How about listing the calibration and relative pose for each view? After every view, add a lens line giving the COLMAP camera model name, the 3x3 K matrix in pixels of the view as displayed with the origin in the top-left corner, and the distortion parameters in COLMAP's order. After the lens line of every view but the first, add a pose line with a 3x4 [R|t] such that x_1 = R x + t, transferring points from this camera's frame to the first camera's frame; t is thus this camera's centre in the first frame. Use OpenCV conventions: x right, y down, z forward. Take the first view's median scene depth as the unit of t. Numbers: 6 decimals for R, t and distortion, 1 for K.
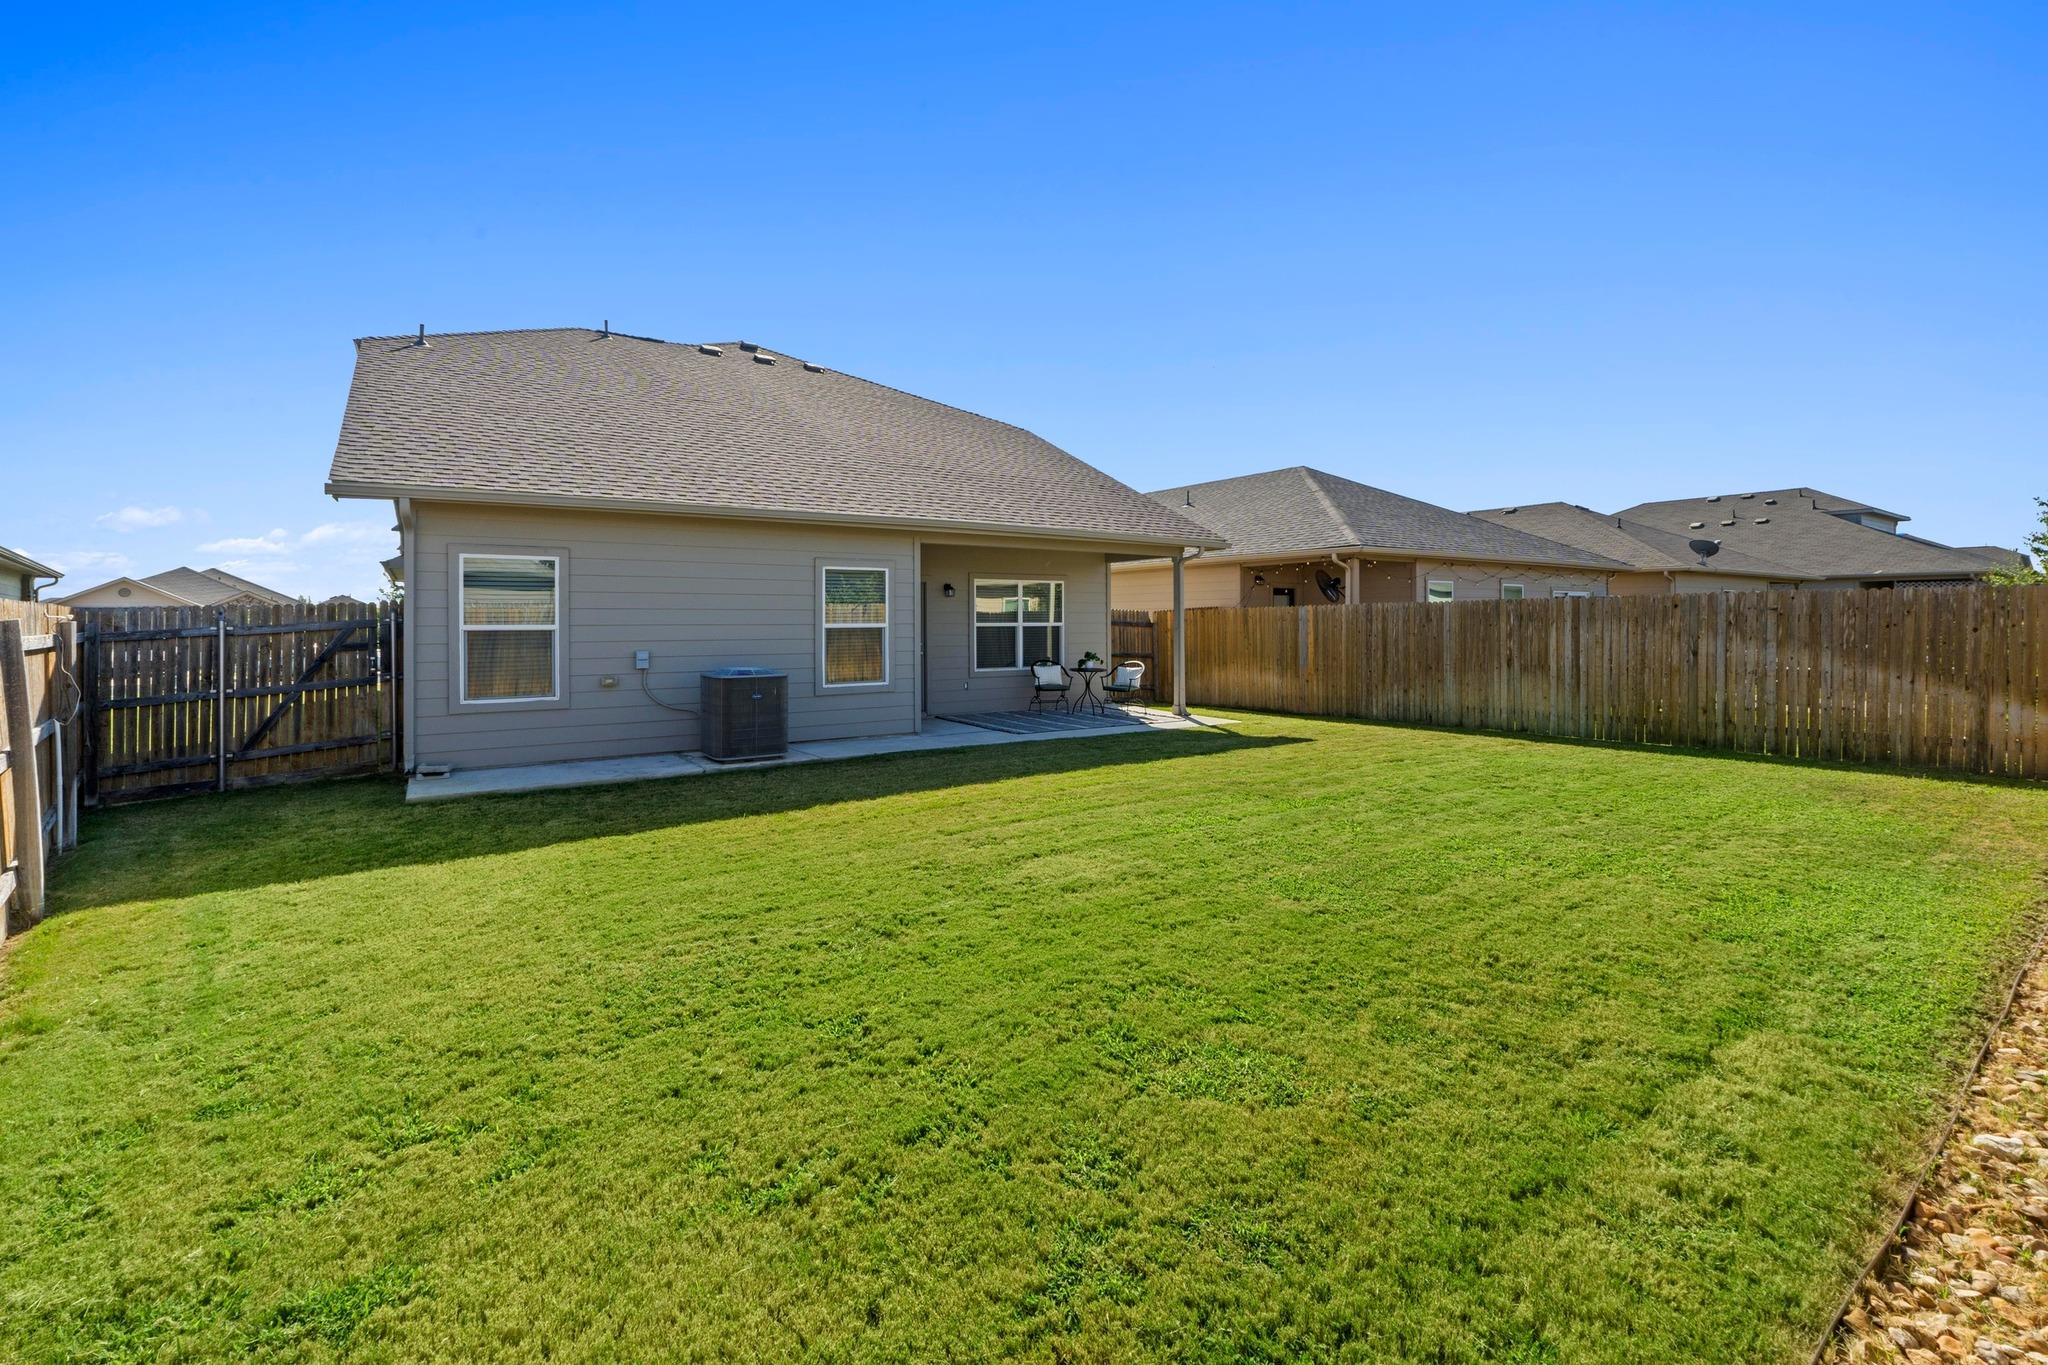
lens RADIAL K [[860.2, 0, 1023.5], [0, 860.2, 655.0], [0, 0, 1]] dist [-0.001002, 0.000031]
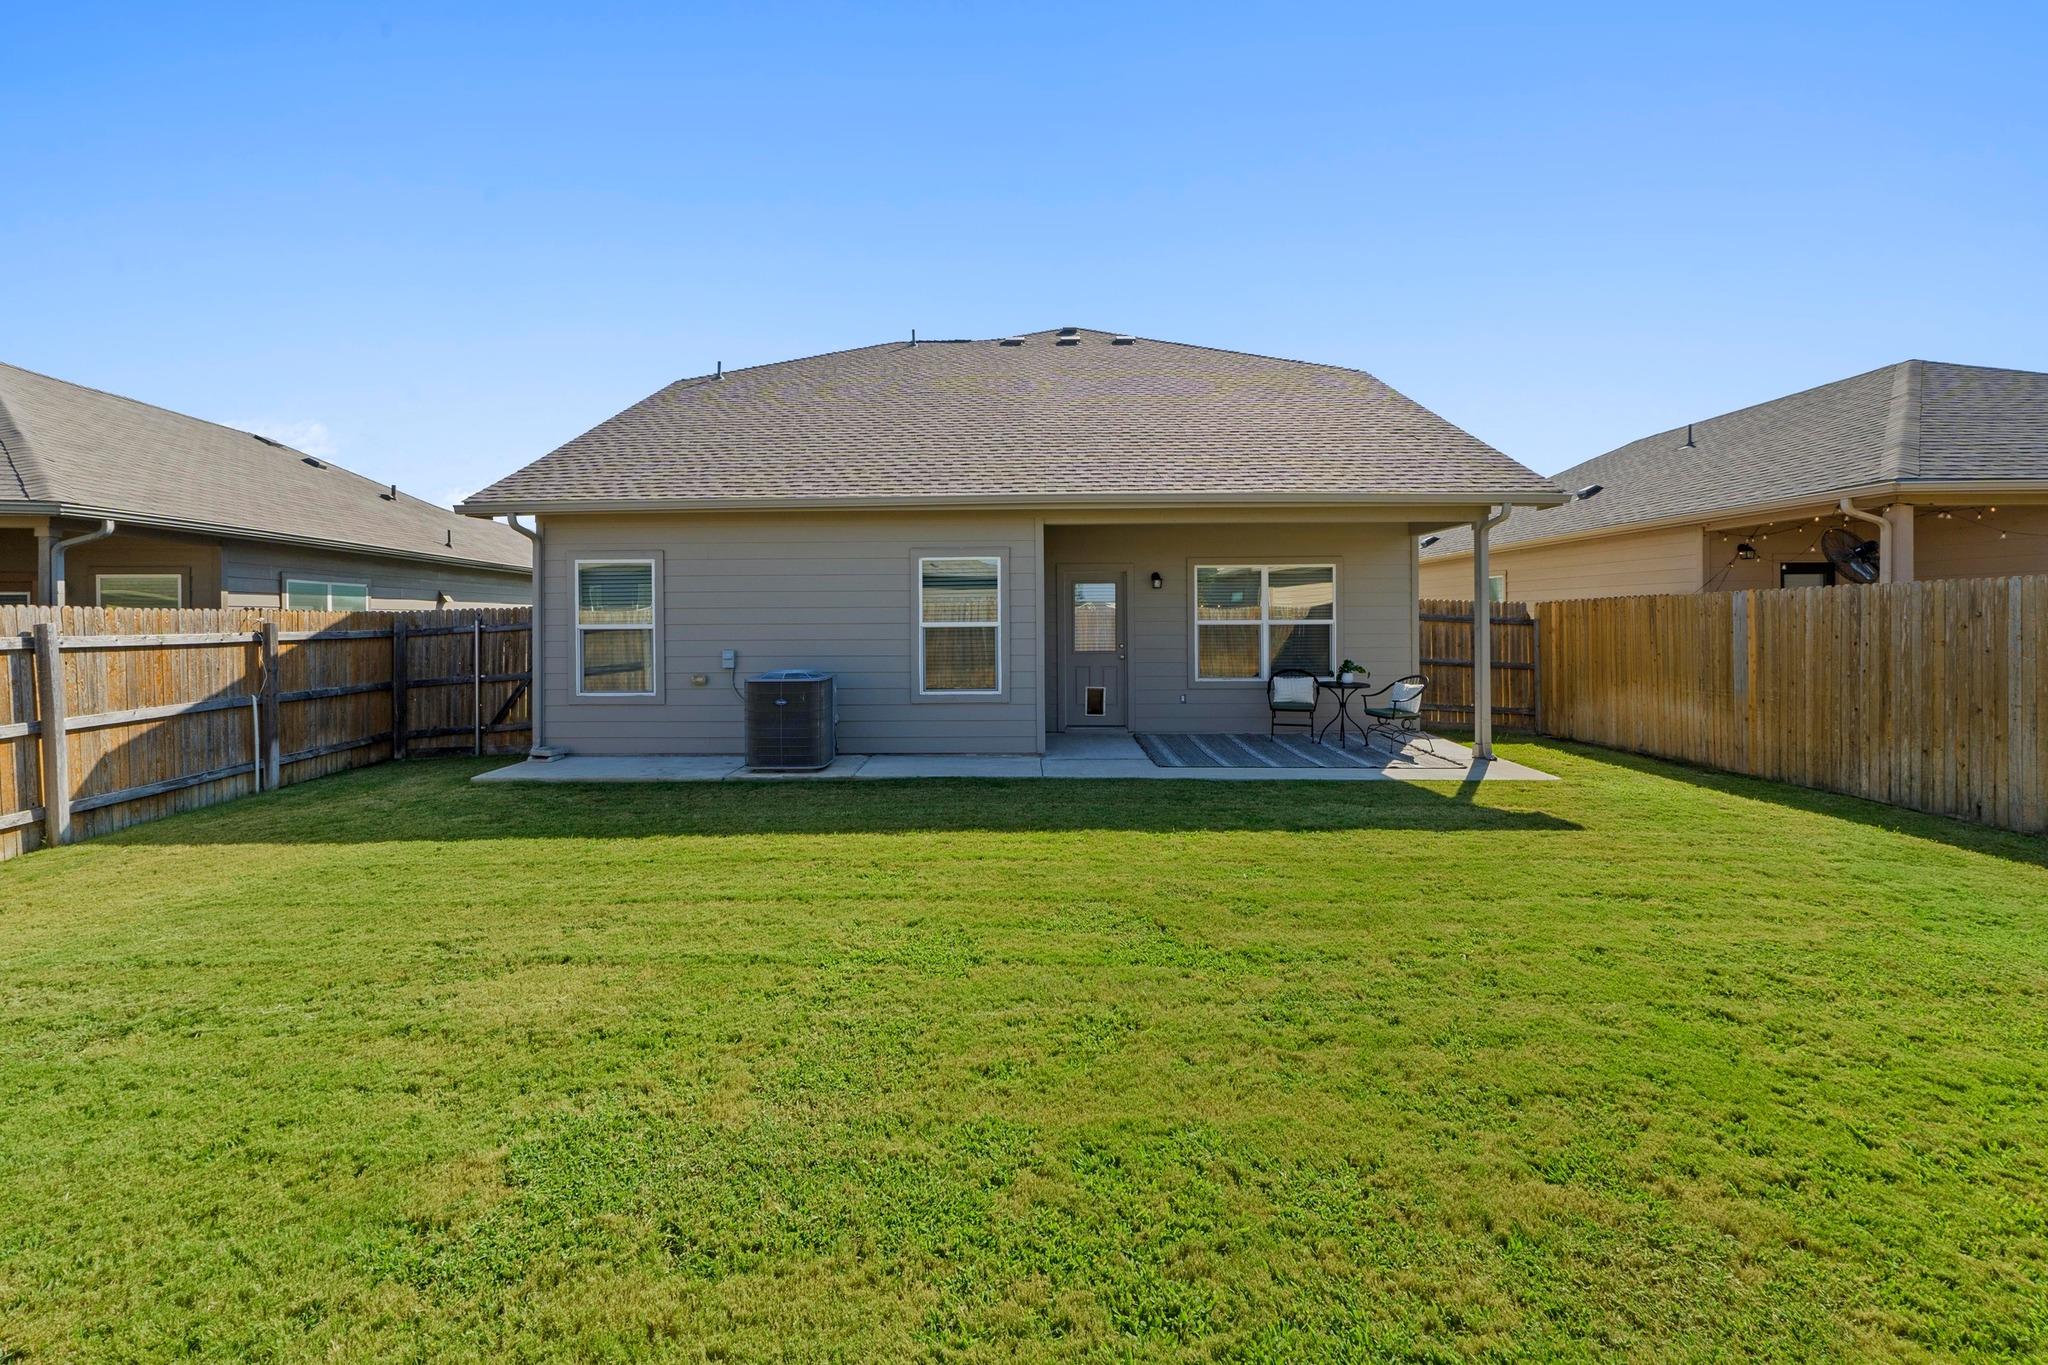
lens RADIAL K [[889.4, 0, 1018.4], [0, 889.4, 631.9], [0, 0, 1]] dist [-0.012259, -0.000147]
pose [[0.818039, 0.007032, -0.575120, 0.308557], [-0.019091, 0.999706, -0.014931, -0.012427], [0.574846, 0.023194, 0.817933, 0.256763]]
